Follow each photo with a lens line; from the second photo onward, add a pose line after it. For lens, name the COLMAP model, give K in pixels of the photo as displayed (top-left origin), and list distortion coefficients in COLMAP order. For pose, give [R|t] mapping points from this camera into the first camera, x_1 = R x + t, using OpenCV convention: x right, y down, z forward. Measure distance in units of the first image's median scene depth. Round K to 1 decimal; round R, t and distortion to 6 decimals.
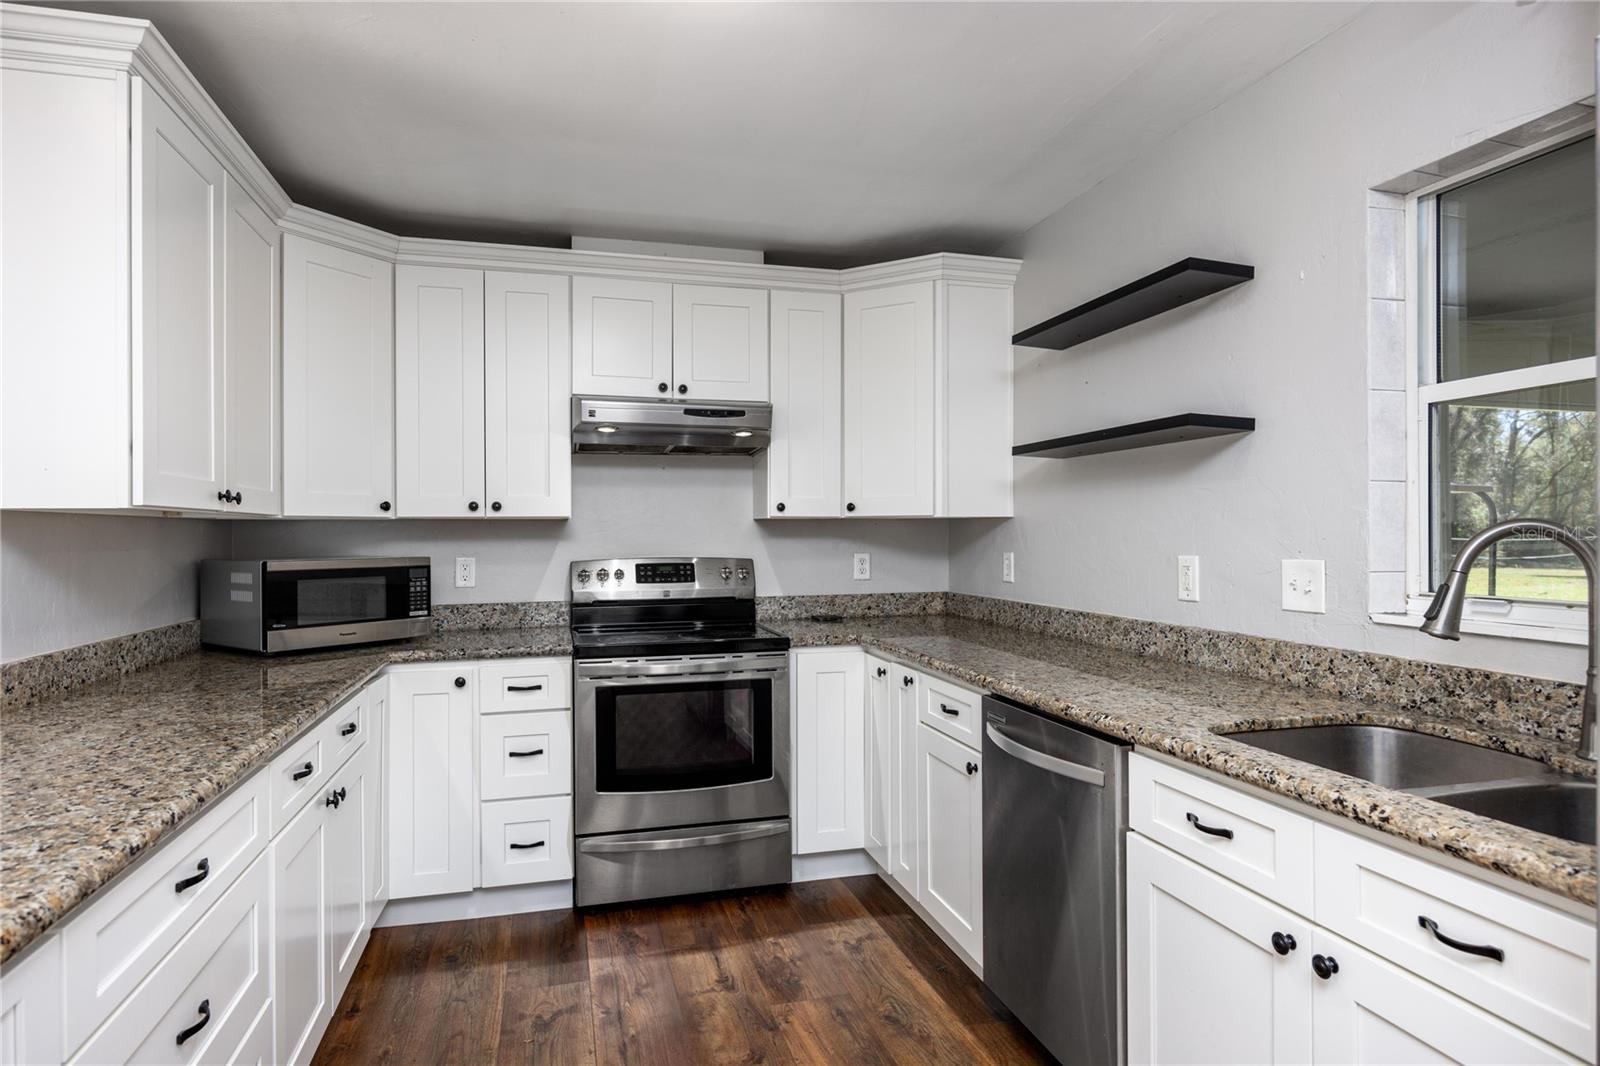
lens RADIAL K [[888.6, 0, 801.4], [0, 888.6, 531.0], [0, 0, 1]] dist [-0.000468, -0.002643]
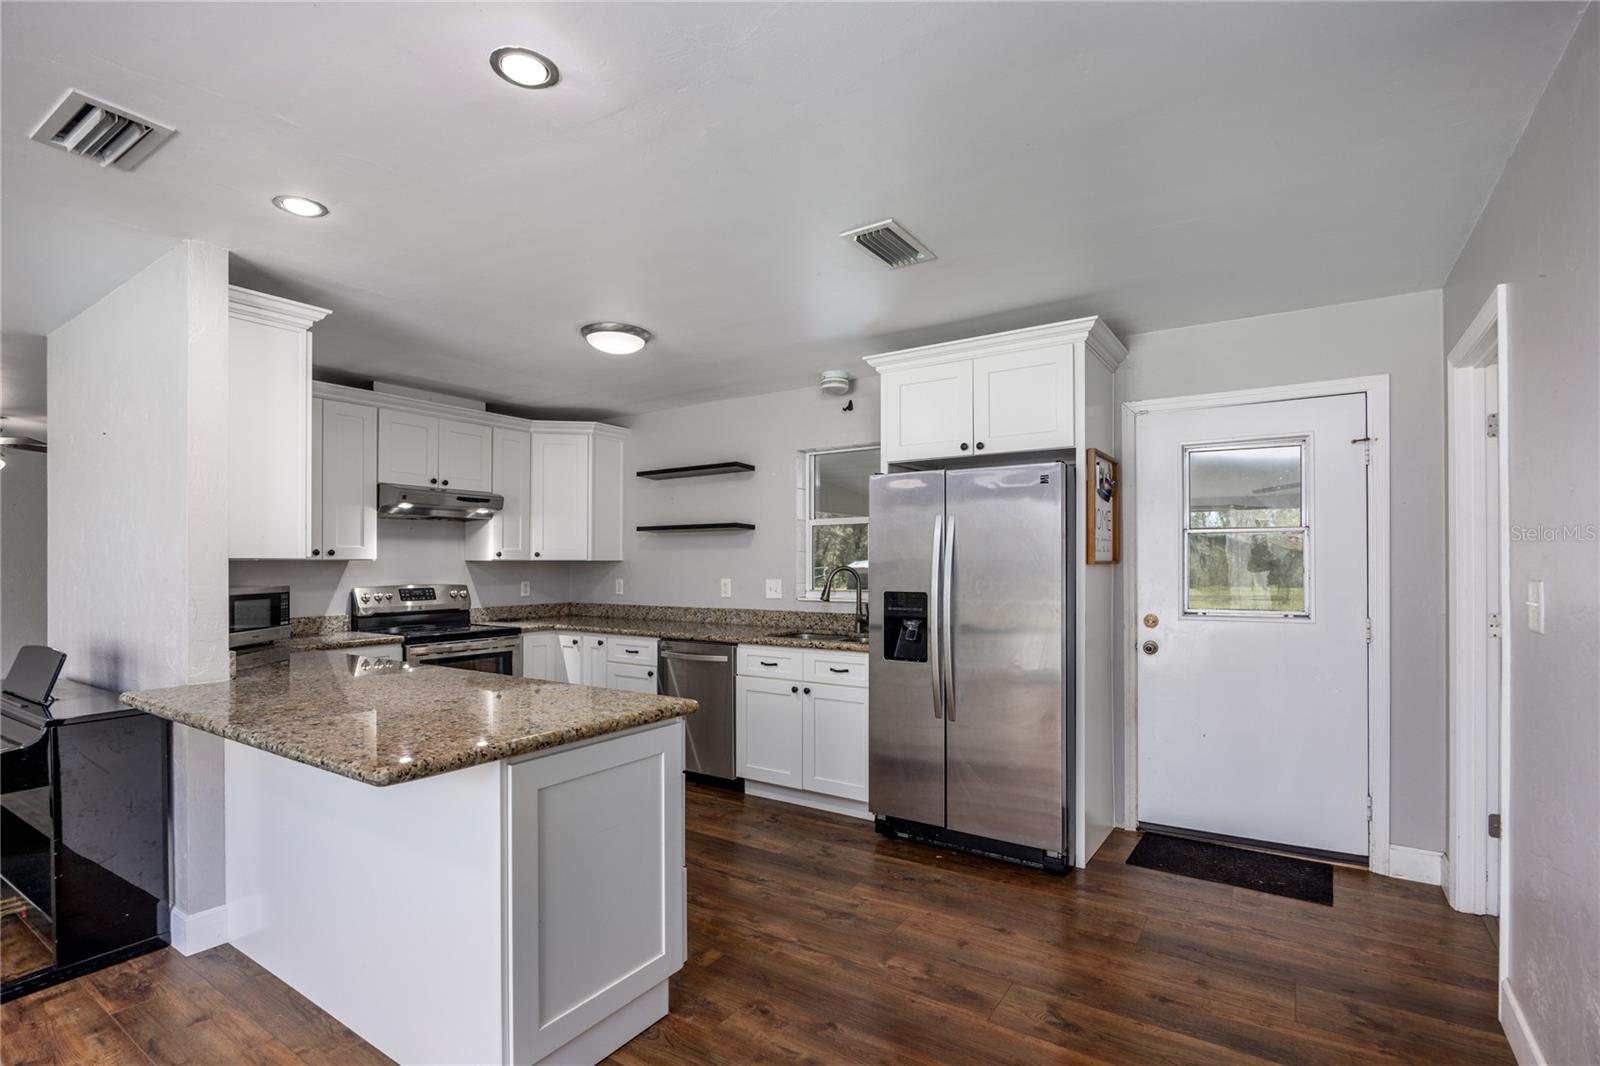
lens RADIAL K [[743.2, 0, 802.5], [0, 743.2, 556.5], [0, 0, 1]] dist [-0.015399, 0.003606]
pose [[0.756569, 0.008878, 0.653854, -0.614768], [-0.002187, 0.999937, -0.011047, -0.009408], [-0.653910, 0.006928, 0.756540, -0.559229]]
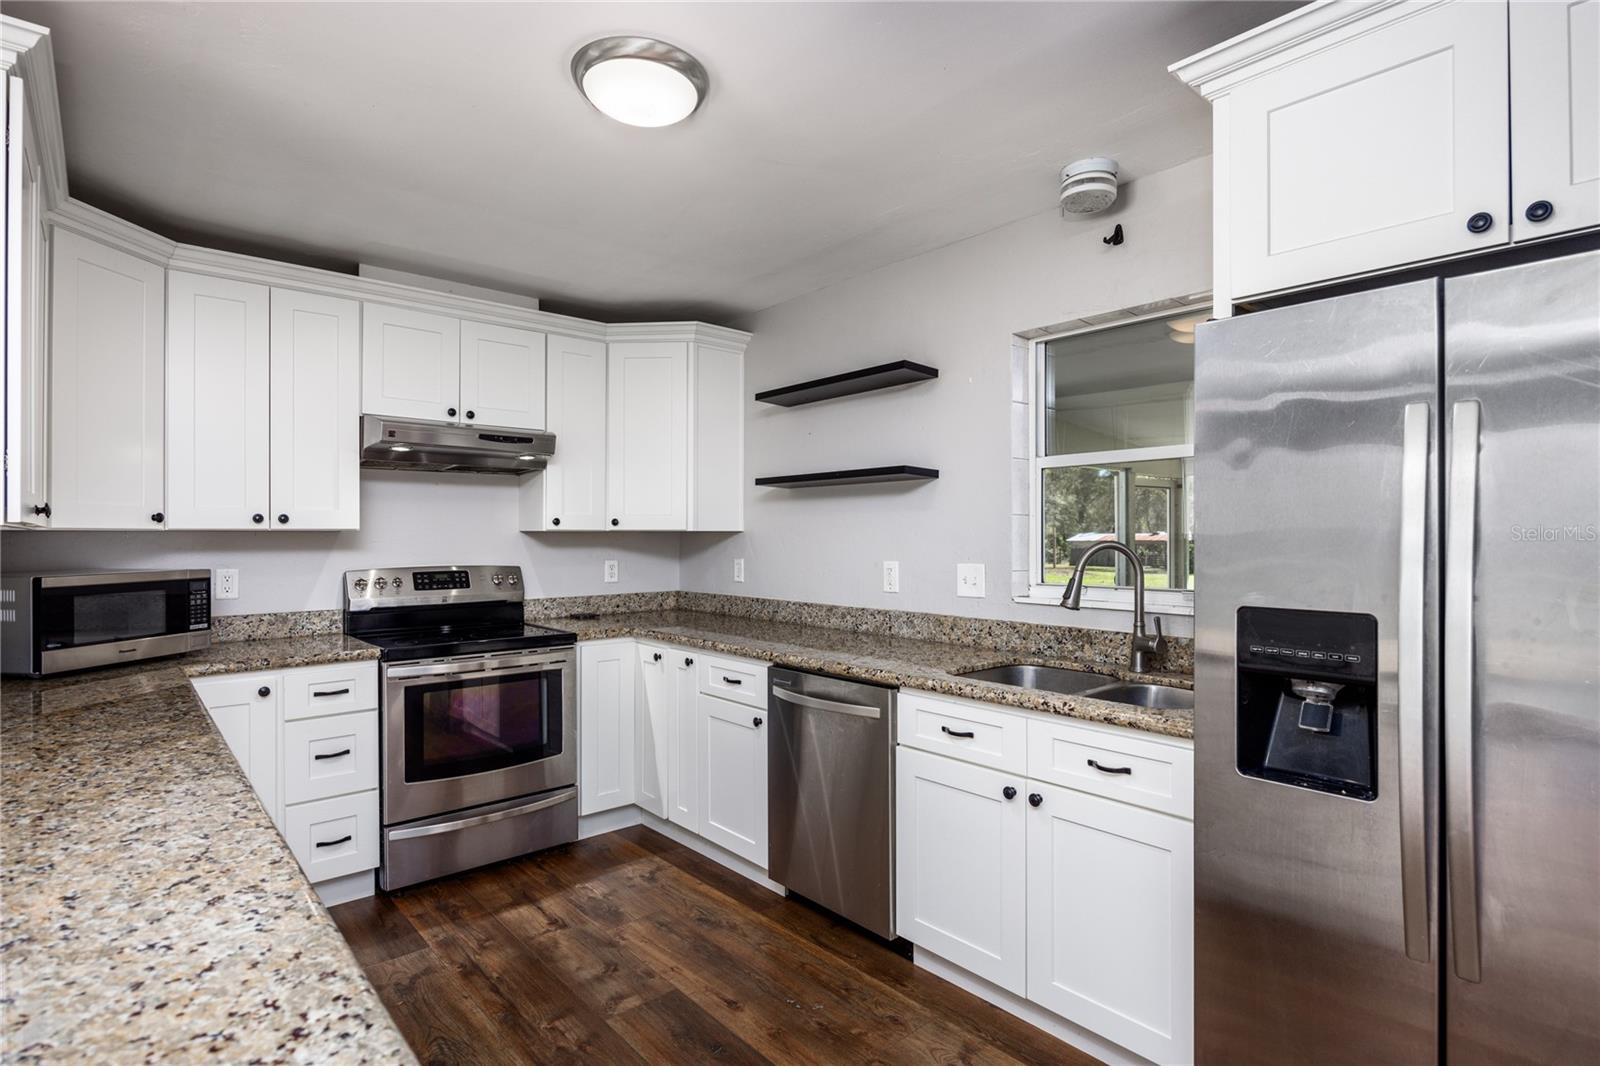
lens RADIAL K [[793.4, 0, 802.4], [0, 793.4, 533.0], [0, 0, 1]] dist [-0.006568, -0.000311]
pose [[0.900855, 0.004960, 0.434091, -0.217840], [-0.003449, 0.999985, -0.004266, -0.010407], [-0.434105, 0.002346, 0.900859, -0.087453]]
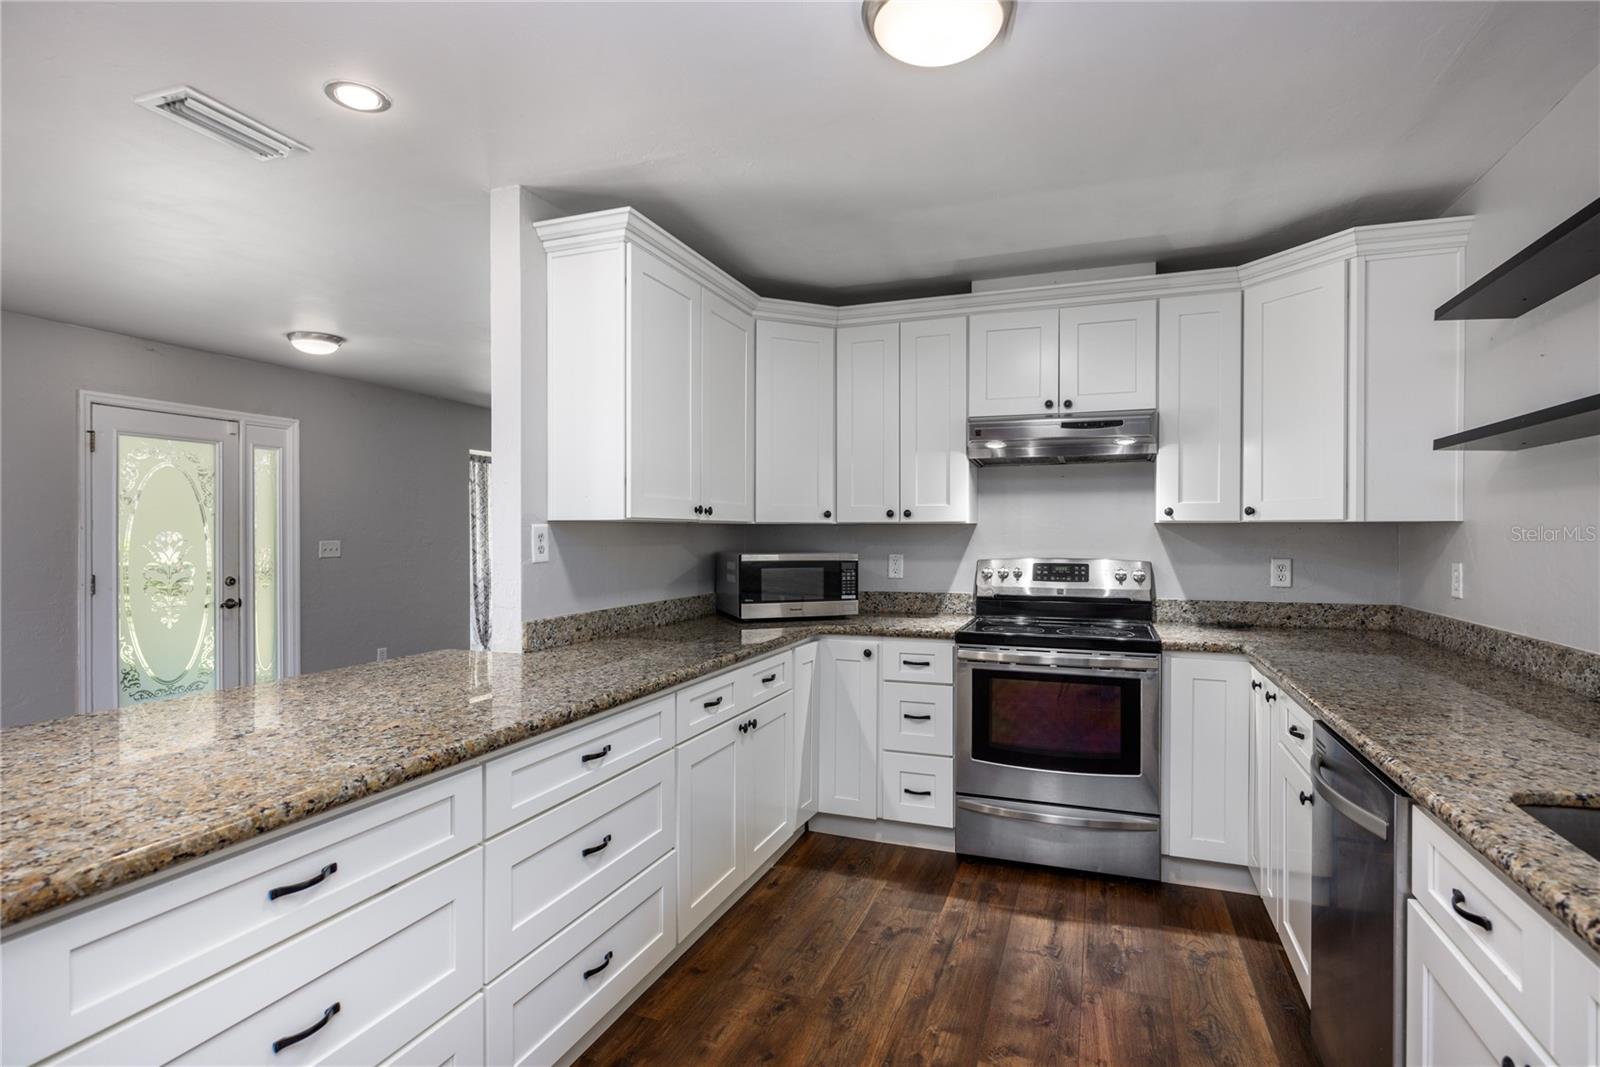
lens RADIAL K [[793.4, 0, 808.1], [0, 793.4, 533.0], [0, 0, 1]] dist [-0.006568, -0.000311]
pose [[0.811910, 0.007044, -0.583740, 0.202515], [-0.004308, 0.999972, 0.006076, -0.007545], [0.583767, -0.002419, 0.811918, 0.031798]]
